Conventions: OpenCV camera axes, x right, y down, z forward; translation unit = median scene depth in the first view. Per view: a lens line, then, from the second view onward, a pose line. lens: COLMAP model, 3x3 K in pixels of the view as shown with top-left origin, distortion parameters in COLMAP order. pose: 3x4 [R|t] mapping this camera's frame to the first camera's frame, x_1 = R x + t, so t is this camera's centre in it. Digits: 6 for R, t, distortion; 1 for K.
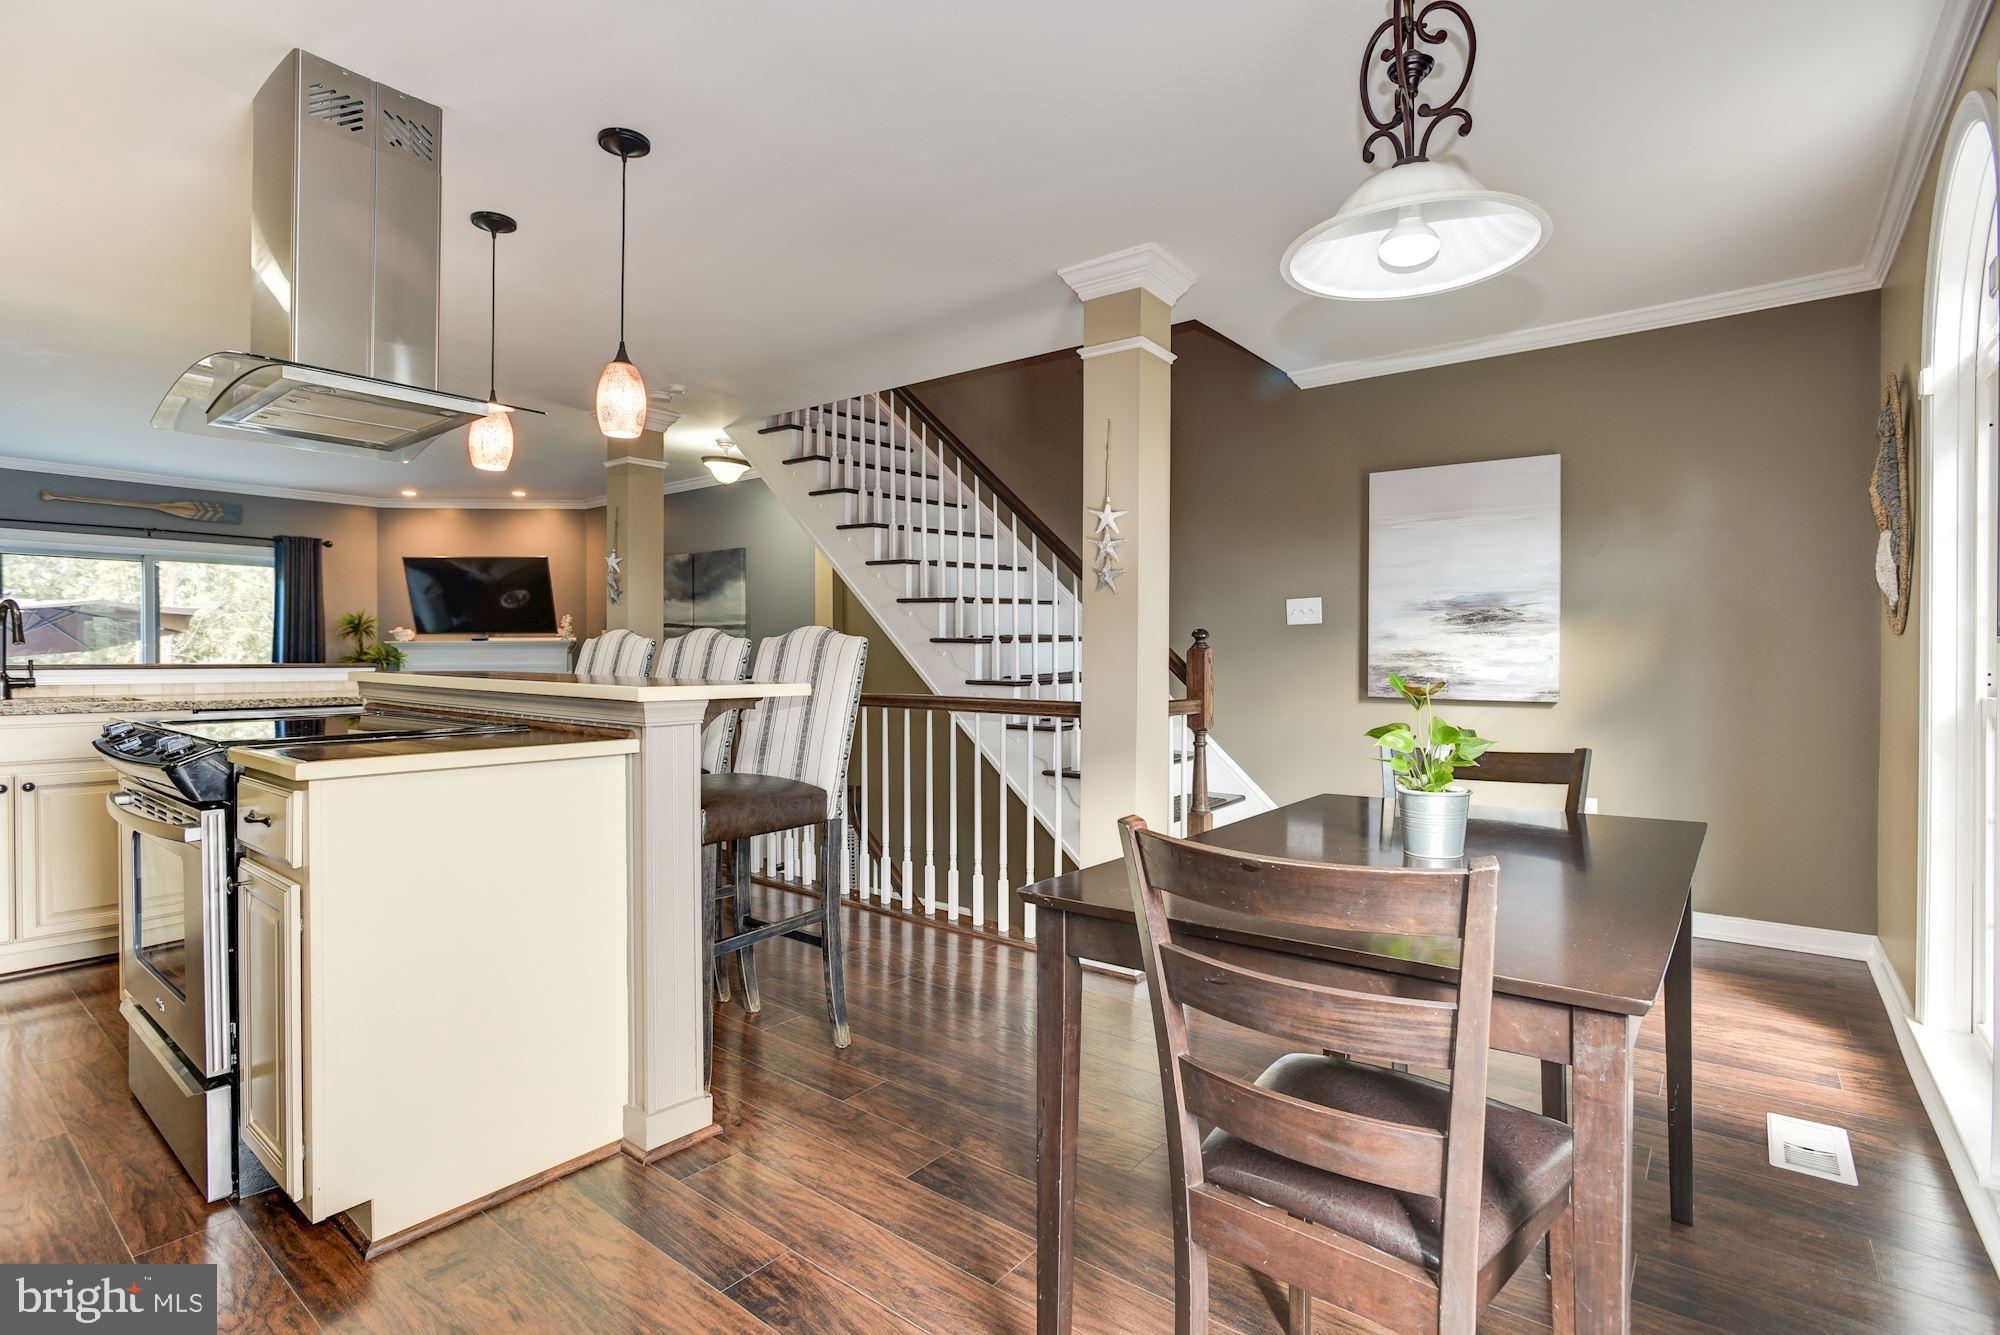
lens RADIAL K [[928.1, 0, 996.5], [0, 928.1, 666.5], [0, 0, 1]] dist [0.022060, -0.010380]
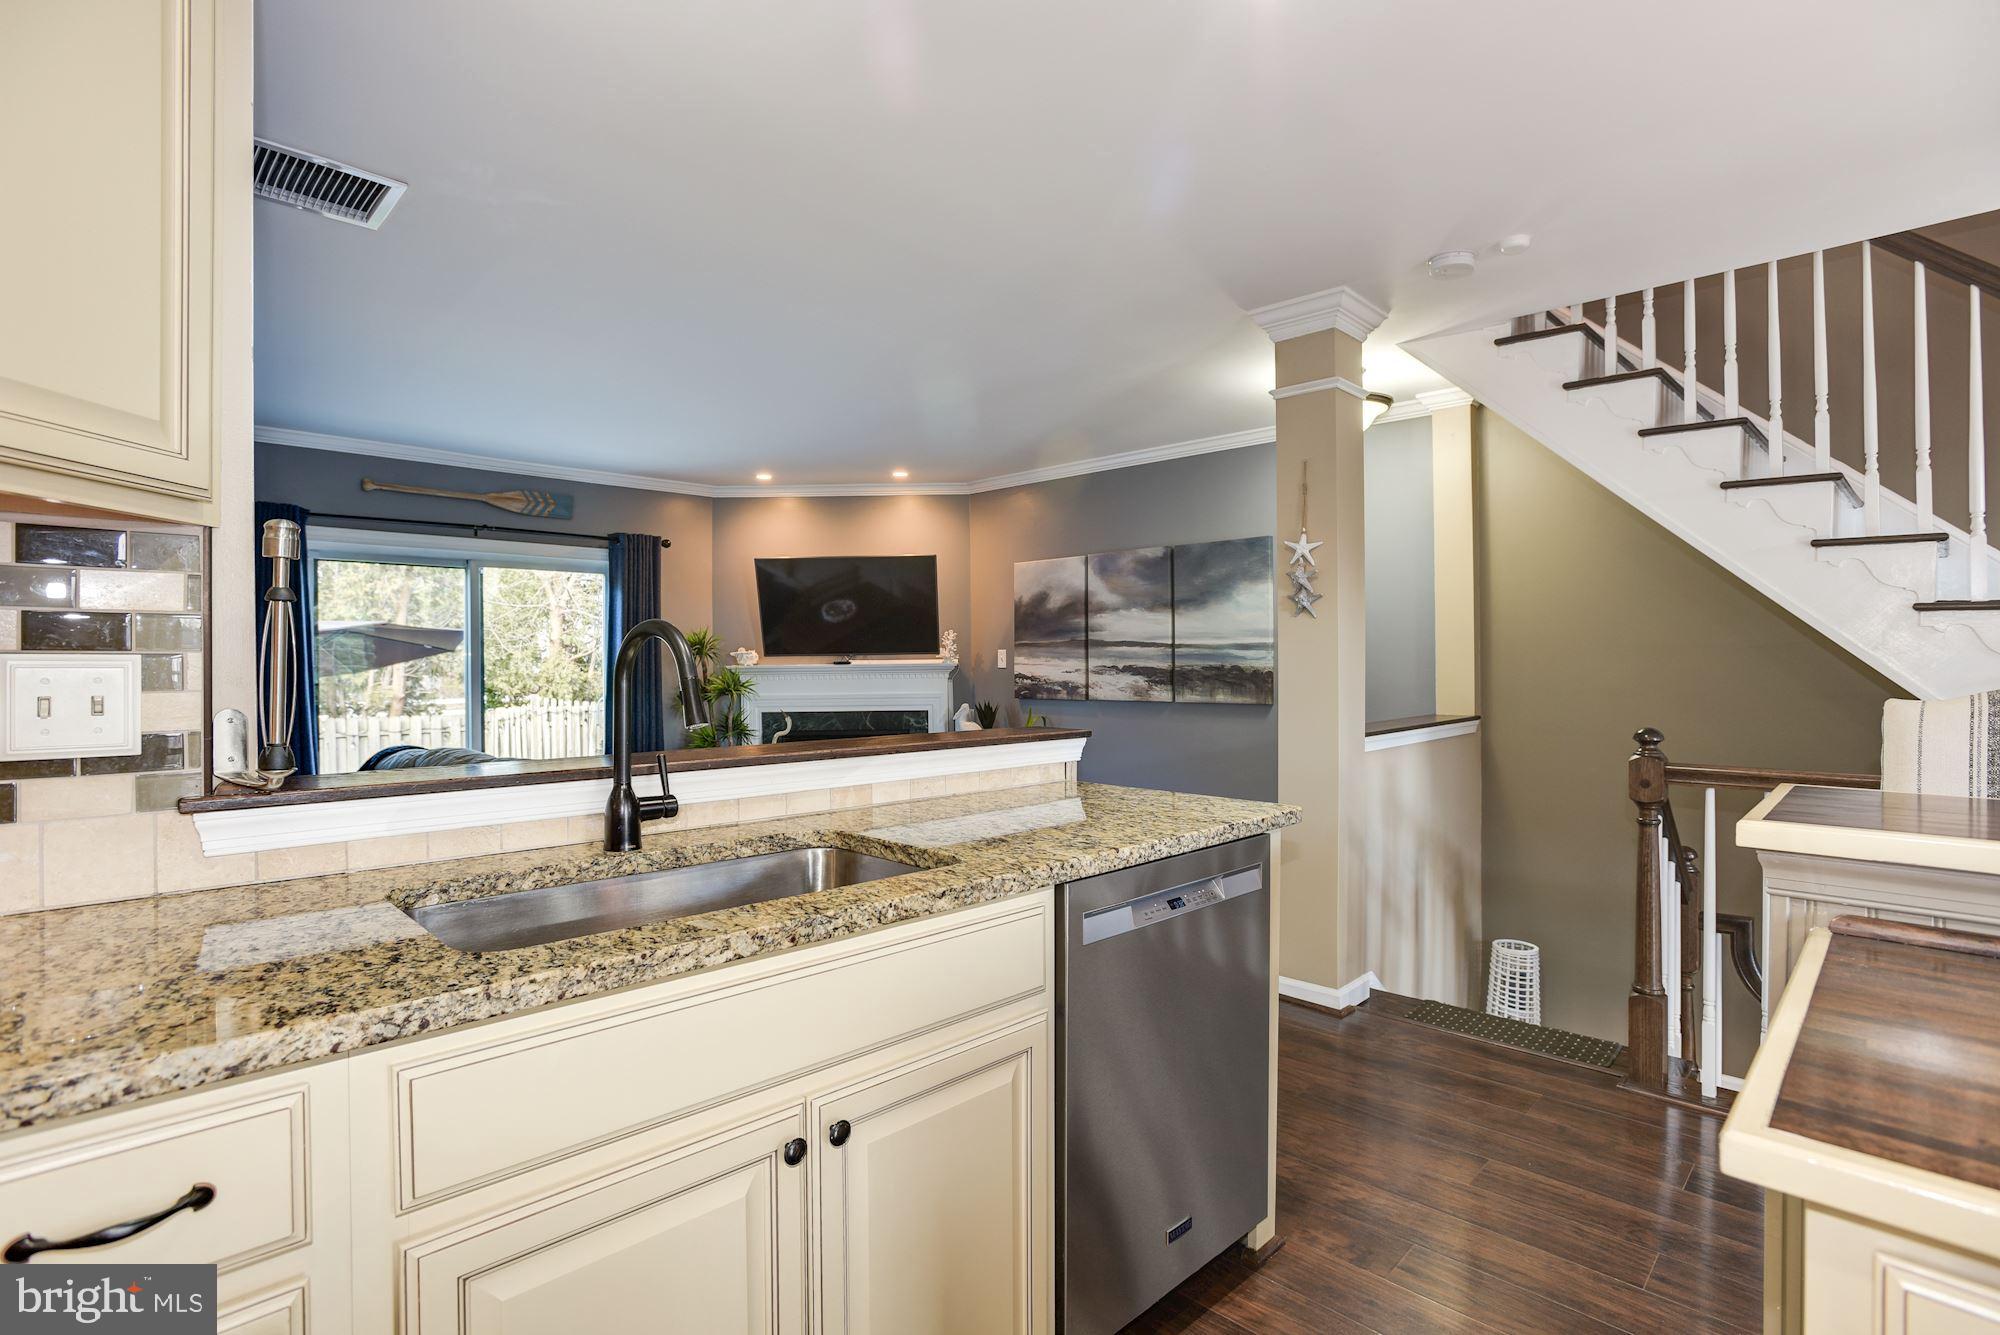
lens RADIAL K [[928.1, 0, 996.5], [0, 928.1, 666.5], [0, 0, 1]] dist [0.022060, -0.010380]
pose [[0.996899, -0.006064, -0.078458, -0.383440], [0.005945, 0.999981, -0.001745, -0.024945], [0.078467, 0.001273, 0.996916, 0.246986]]
